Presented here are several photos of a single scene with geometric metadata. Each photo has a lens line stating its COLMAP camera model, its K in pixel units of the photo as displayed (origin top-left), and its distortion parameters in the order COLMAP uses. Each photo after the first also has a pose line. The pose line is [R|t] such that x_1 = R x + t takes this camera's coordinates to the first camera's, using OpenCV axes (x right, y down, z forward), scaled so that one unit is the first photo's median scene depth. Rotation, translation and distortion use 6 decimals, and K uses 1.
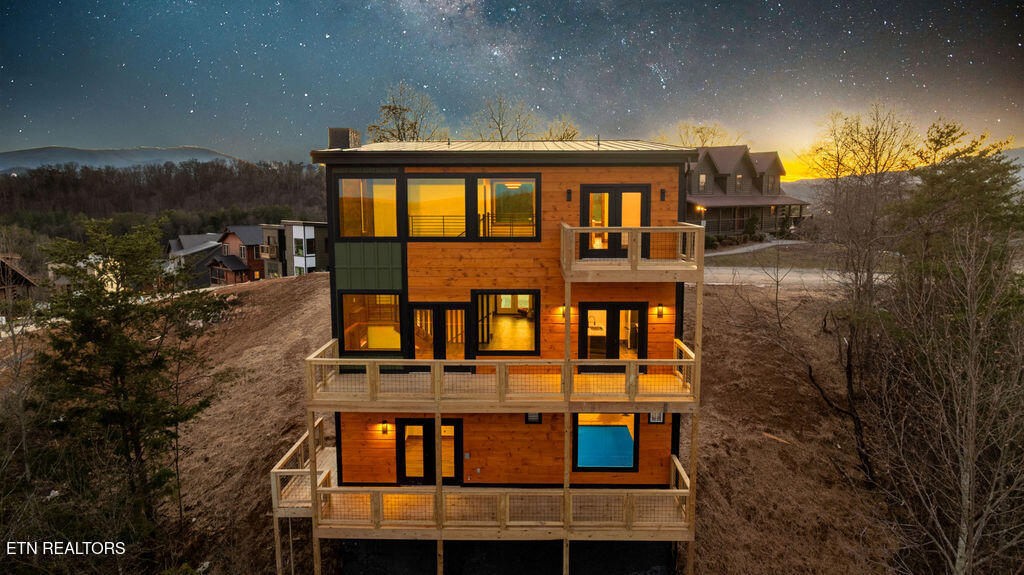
lens RADIAL K [[753.7, 0, 508.8], [0, 753.7, 287.0], [0, 0, 1]] dist [-0.010751, 0.018195]
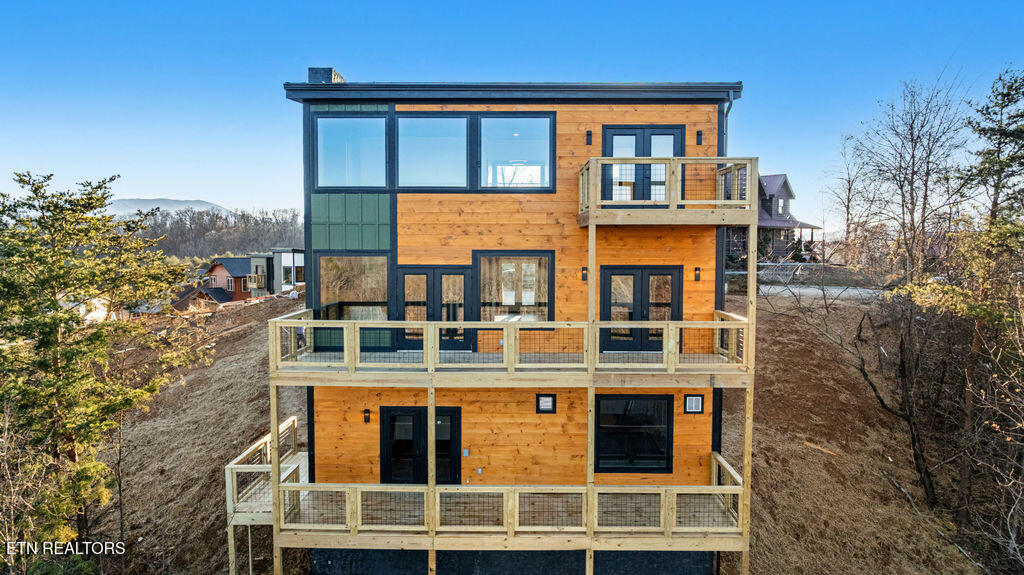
lens RADIAL K [[753.7, 0, 509.3], [0, 753.7, 284.9], [0, 0, 1]] dist [-0.010751, 0.018195]
pose [[0.999961, 0.004046, 0.007814, -0.014885], [-0.003476, 0.997427, -0.071601, 0.099103], [-0.008084, 0.071571, 0.997403, 0.159296]]
